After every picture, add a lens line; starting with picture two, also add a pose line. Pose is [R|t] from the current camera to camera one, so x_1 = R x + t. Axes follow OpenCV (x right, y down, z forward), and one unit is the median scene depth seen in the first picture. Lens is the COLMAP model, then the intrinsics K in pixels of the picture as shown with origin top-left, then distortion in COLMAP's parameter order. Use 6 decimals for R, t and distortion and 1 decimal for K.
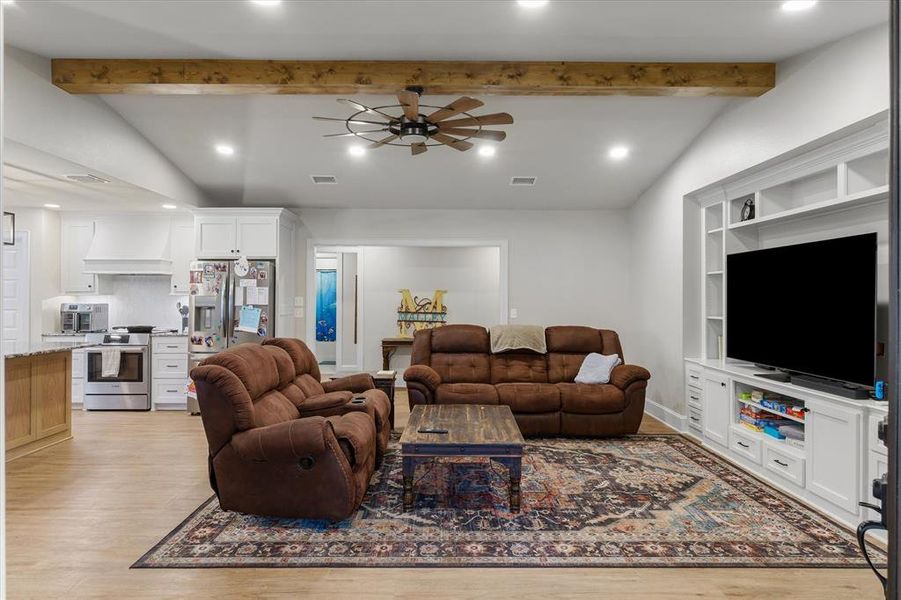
lens RADIAL K [[530.8, 0, 447.3], [0, 530.8, 294.4], [0, 0, 1]] dist [-0.004939, 0.000178]
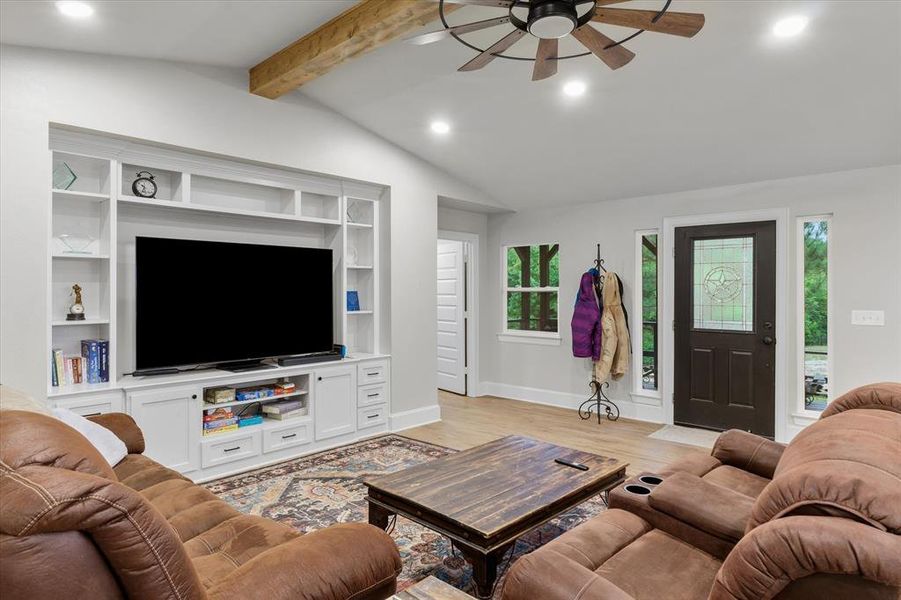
lens RADIAL K [[530.8, 0, 447.3], [0, 530.8, 294.4], [0, 0, 1]] dist [-0.004939, 0.000178]
pose [[-0.727629, -0.008519, 0.685918, -0.273593], [-0.006450, 0.999964, 0.005576, 0.000836], [-0.685940, -0.000367, -0.727658, 1.073746]]
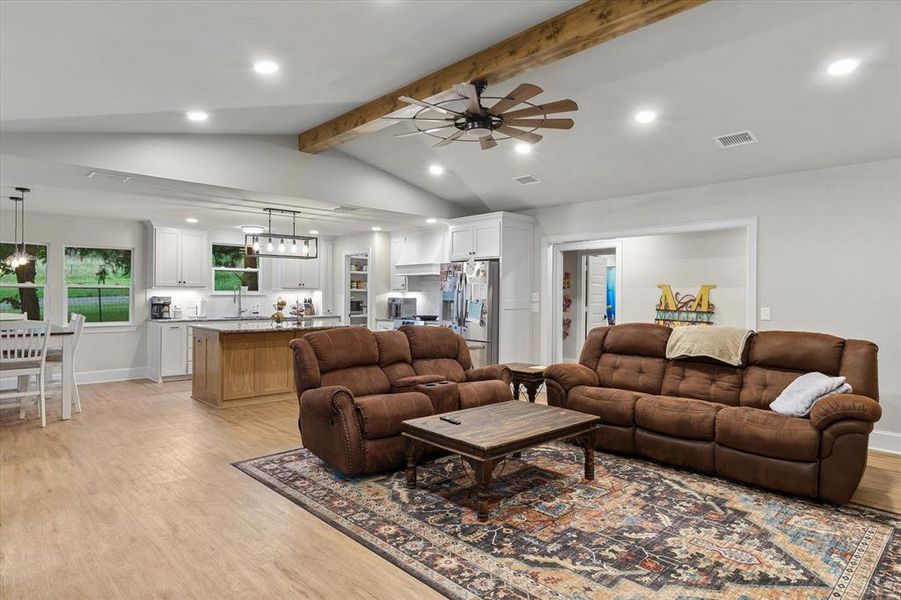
lens RADIAL K [[519.7, 0, 447.9], [0, 519.7, 294.8], [0, 0, 1]] dist [0.003872, 0.000269]
pose [[0.682989, -0.000006, -0.730429, 0.440140], [0.000121, 1.000000, 0.000105, 0.011099], [0.730429, -0.000160, 0.682989, 0.199859]]
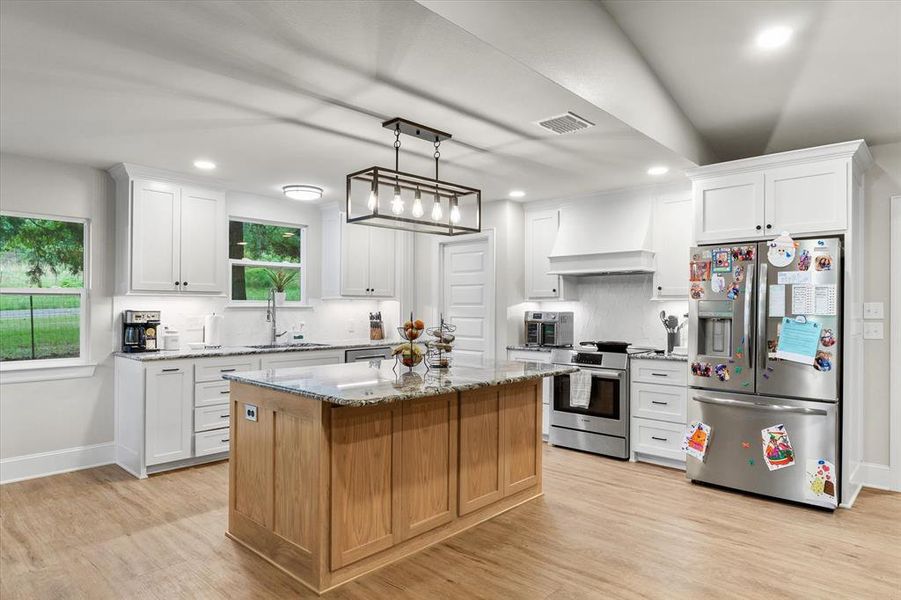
lens RADIAL K [[537.8, 0, 445.1], [0, 537.8, 304.2], [0, 0, 1]] dist [-0.000194, 0.000896]
pose [[0.726111, -0.003166, -0.687571, -0.266758], [0.000682, 0.999992, -0.003885, 0.010344], [0.687578, 0.002352, 0.726107, 0.332029]]
